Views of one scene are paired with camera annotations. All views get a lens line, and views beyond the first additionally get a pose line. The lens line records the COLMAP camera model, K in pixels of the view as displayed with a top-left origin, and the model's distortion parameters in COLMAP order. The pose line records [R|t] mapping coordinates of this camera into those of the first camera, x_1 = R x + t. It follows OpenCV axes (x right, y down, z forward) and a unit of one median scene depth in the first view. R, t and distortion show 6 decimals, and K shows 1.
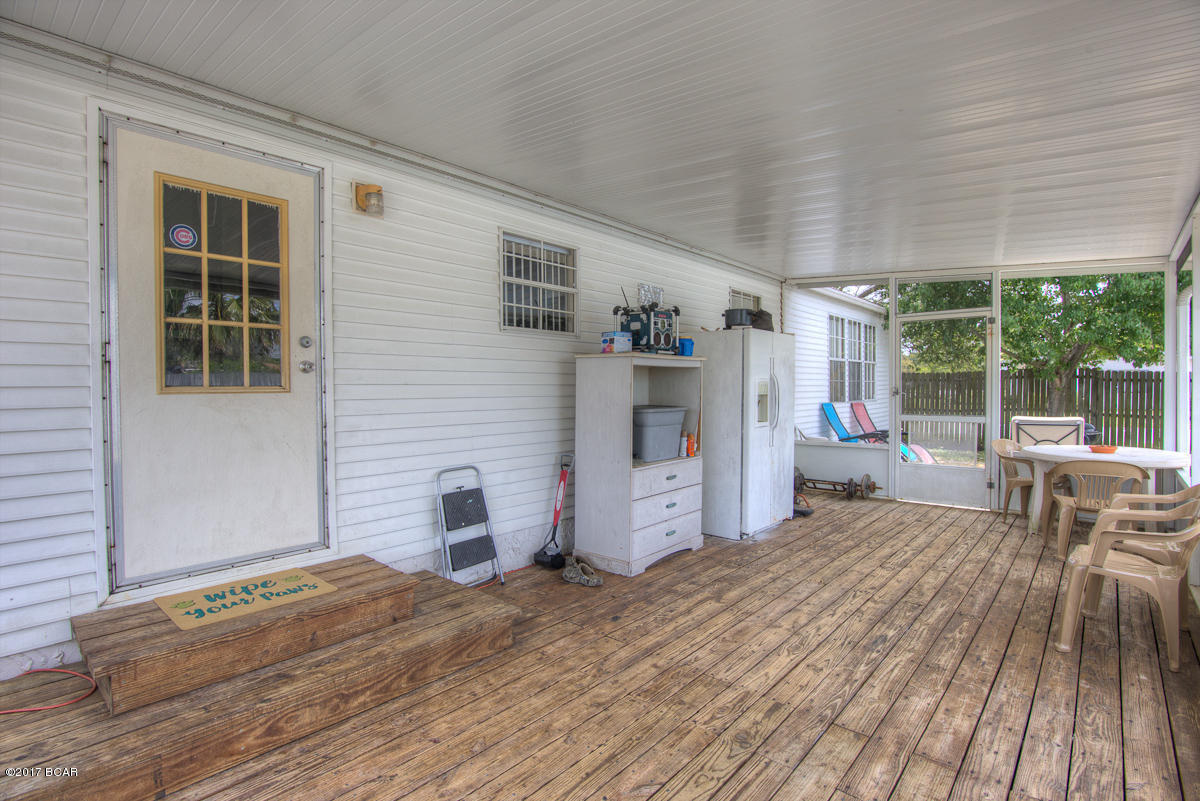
lens RADIAL K [[584.4, 0, 598.8], [0, 584.4, 397.7], [0, 0, 1]] dist [-0.018719, -0.001030]
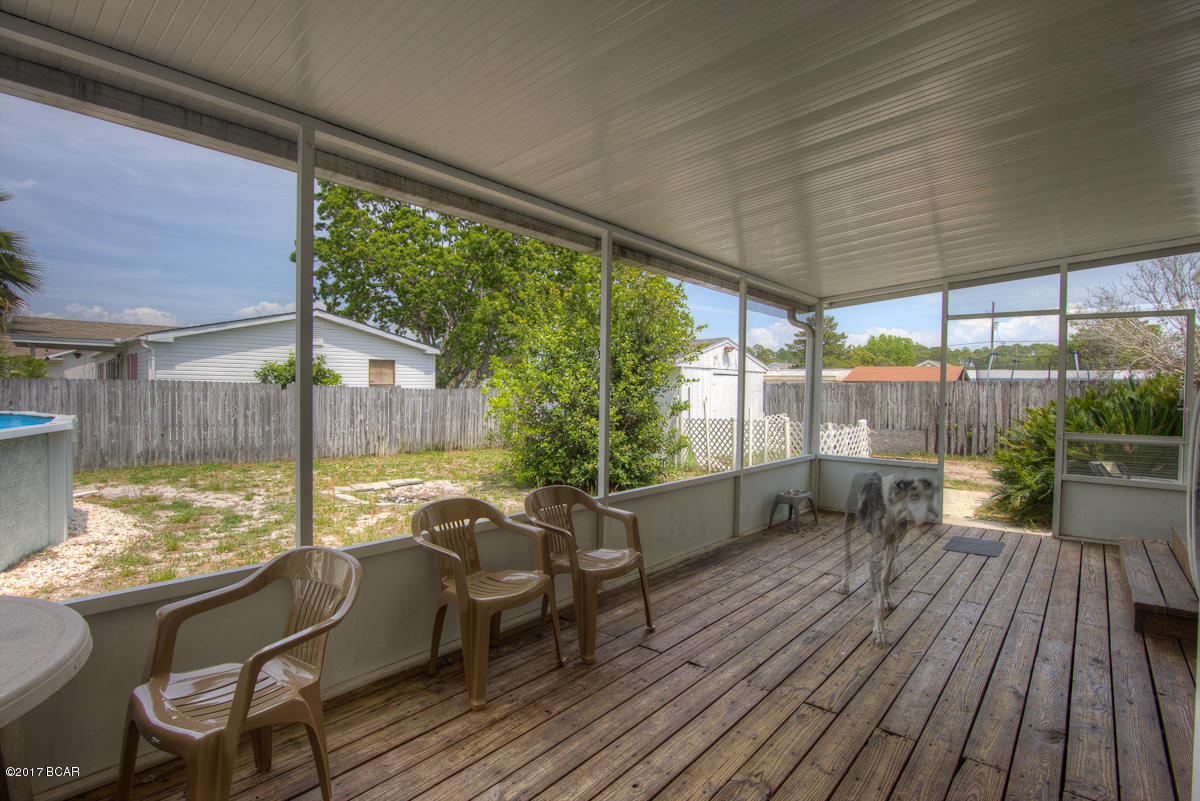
lens RADIAL K [[584.4, 0, 598.8], [0, 584.4, 397.7], [0, 0, 1]] dist [-0.018719, -0.001030]
pose [[-0.999909, -0.006473, -0.011858, 0.642112], [-0.006894, 0.999335, 0.035812, -0.039375], [0.011618, 0.035891, -0.999288, 1.477009]]
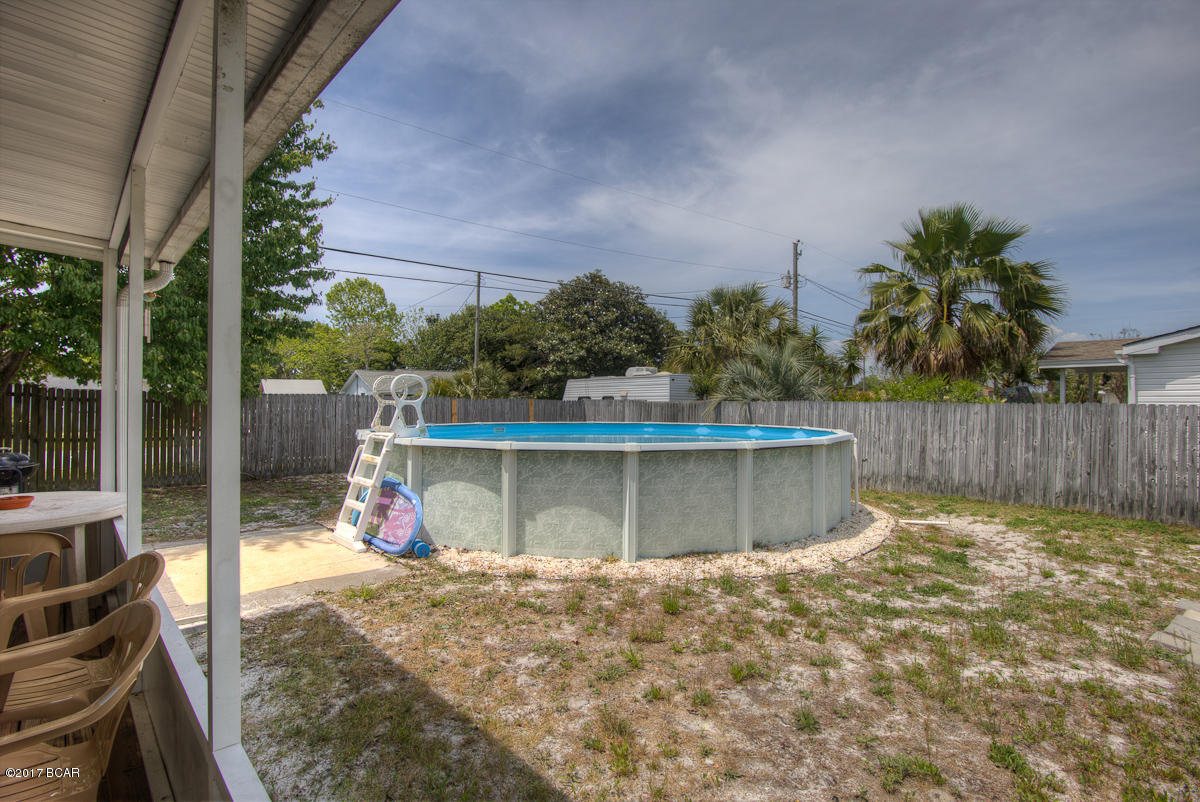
lens RADIAL K [[584.4, 0, 598.8], [0, 584.4, 398.2], [0, 0, 1]] dist [-0.018719, -0.001030]
pose [[0.100796, 0.019396, 0.994718, 0.351506], [0.013299, 0.999694, -0.020841, -0.009387], [-0.994818, 0.015330, 0.100507, 0.318329]]
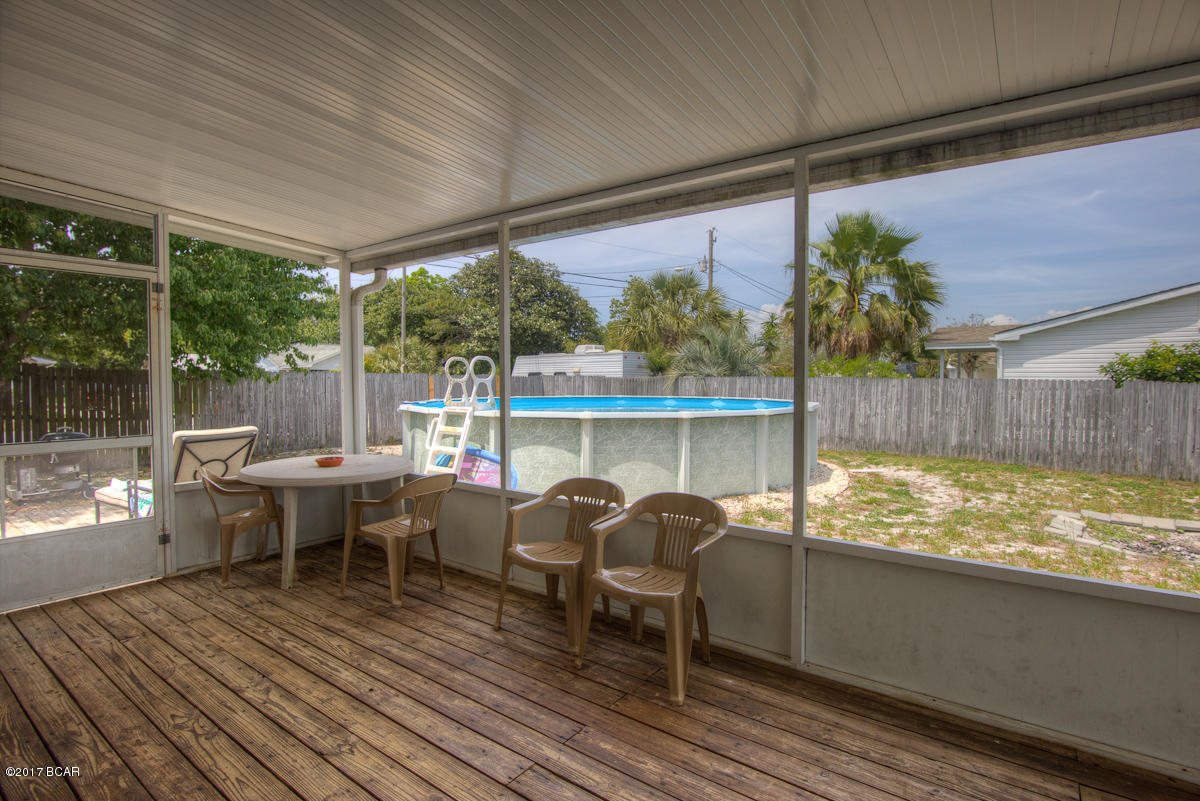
lens RADIAL K [[584.4, 0, 598.8], [0, 584.4, 397.7], [0, 0, 1]] dist [-0.018719, -0.001030]
pose [[-0.085248, -0.023896, 0.996073, -0.020925], [0.018985, 0.999492, 0.025603, -0.024378], [-0.996179, 0.021093, -0.084751, 0.818313]]
